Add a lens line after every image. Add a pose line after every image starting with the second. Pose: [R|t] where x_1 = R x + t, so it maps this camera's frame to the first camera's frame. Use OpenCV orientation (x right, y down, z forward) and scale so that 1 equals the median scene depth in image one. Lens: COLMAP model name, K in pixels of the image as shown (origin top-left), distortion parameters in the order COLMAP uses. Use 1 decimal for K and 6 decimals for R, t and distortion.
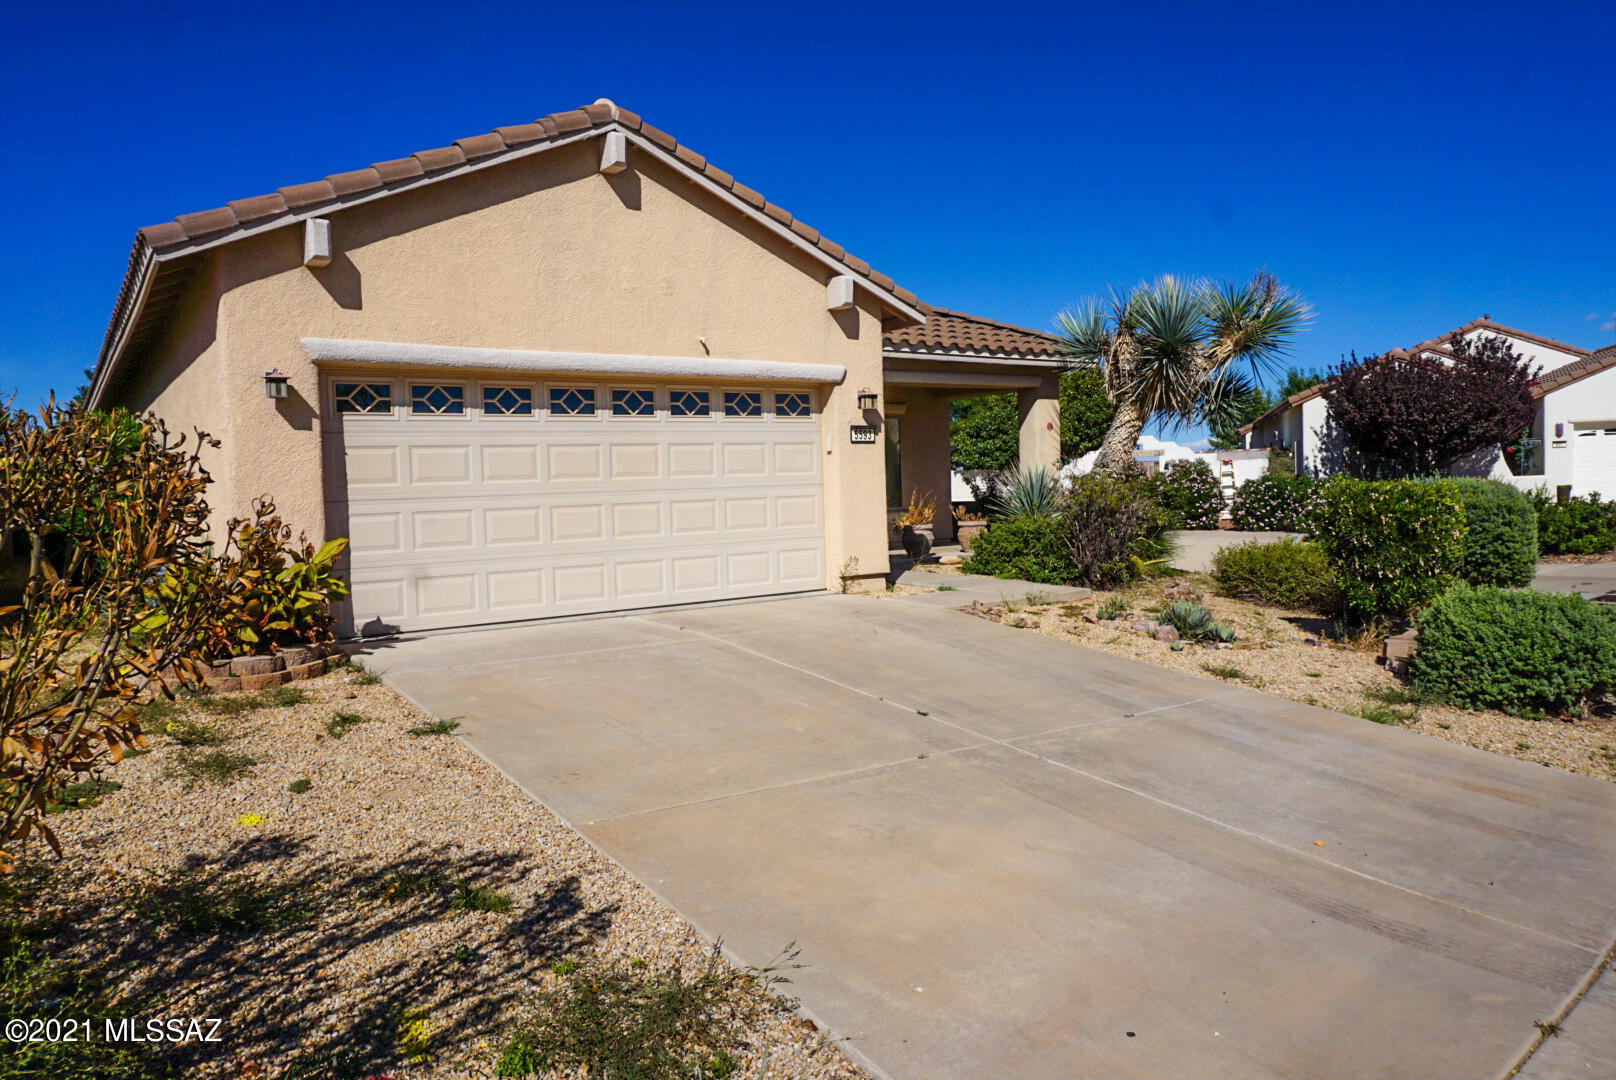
lens RADIAL K [[1080.2, 0, 812.6], [0, 1080.2, 559.1], [0, 0, 1]] dist [0.000206, 0.000736]
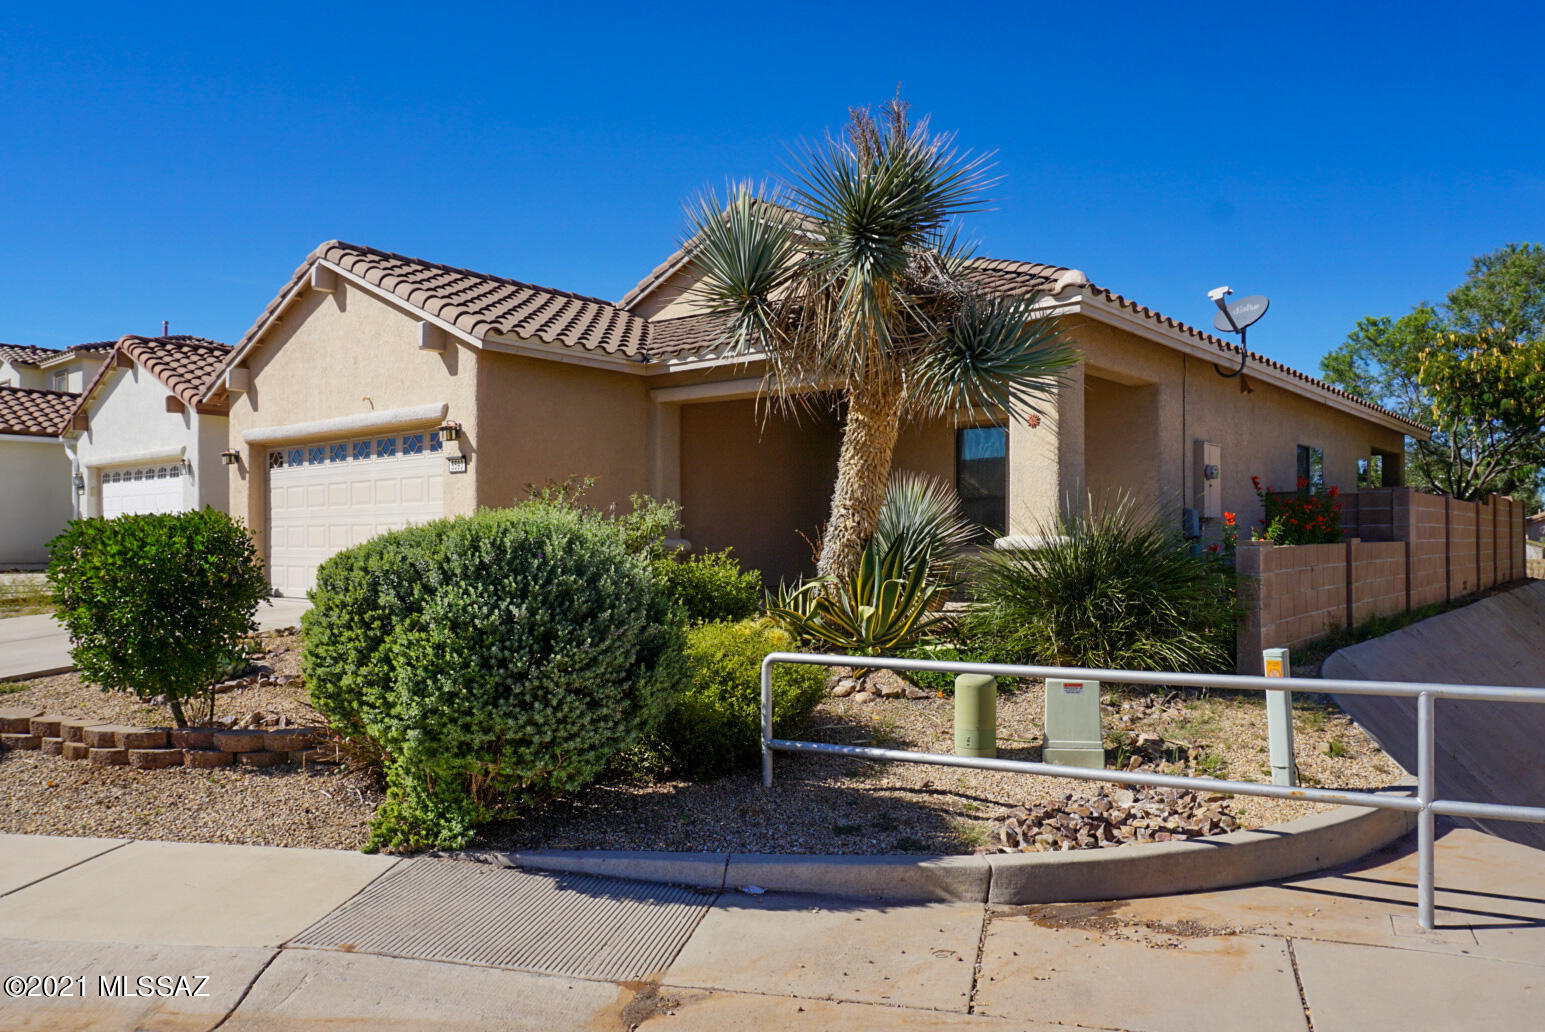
lens RADIAL K [[1032.7, 0, 776.9], [0, 1032.7, 534.2], [0, 0, 1]] dist [0.000206, 0.000736]
pose [[0.250292, 0.031151, -0.967669, 1.275215], [-0.073378, 0.997218, 0.013122, -0.100052], [0.965386, 0.067721, 0.251882, 1.238814]]
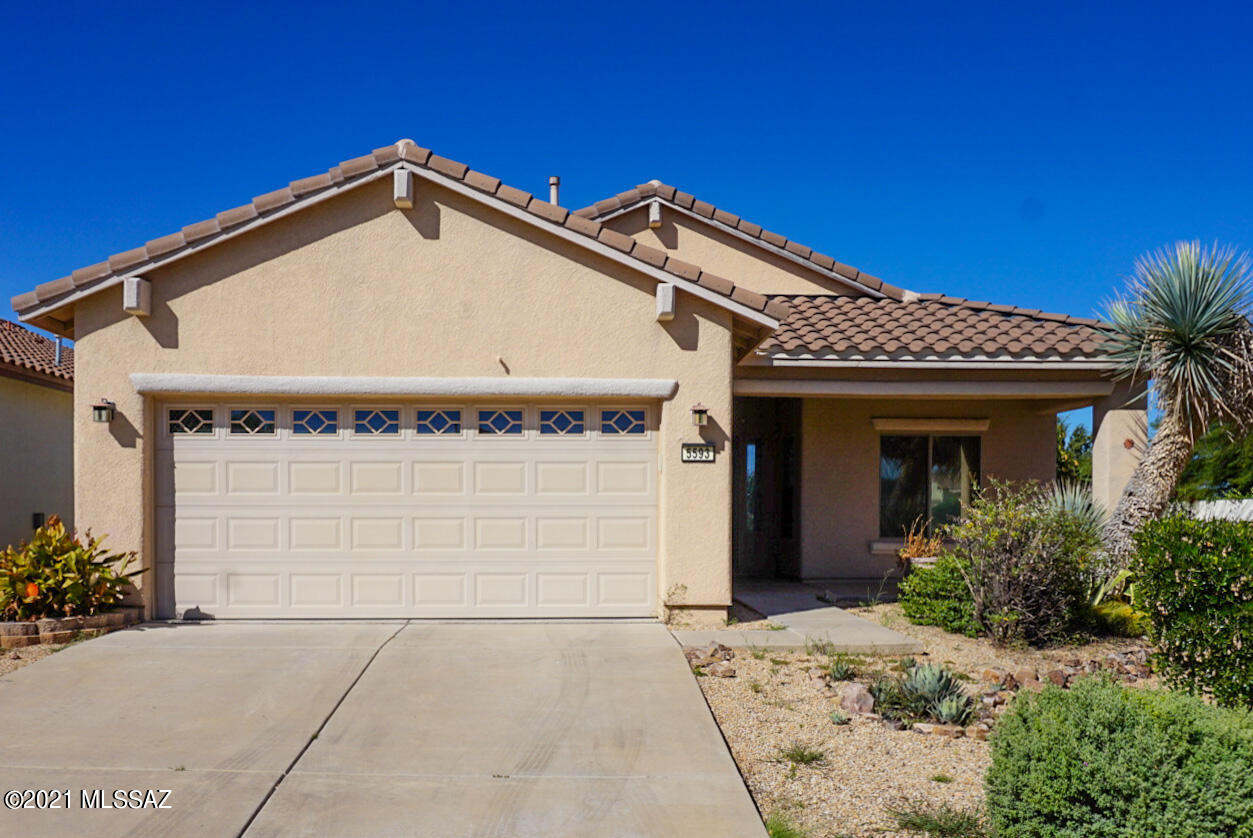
lens RADIAL K [[944.4, 0, 624.8], [0, 944.4, 506.3], [0, 0, 1]] dist [0.063364, -0.106679]
pose [[0.825763, 0.034556, -0.562957, 0.527261], [-0.066977, 0.997067, -0.037041, -0.043209], [0.560026, 0.068293, 0.825656, 0.362957]]
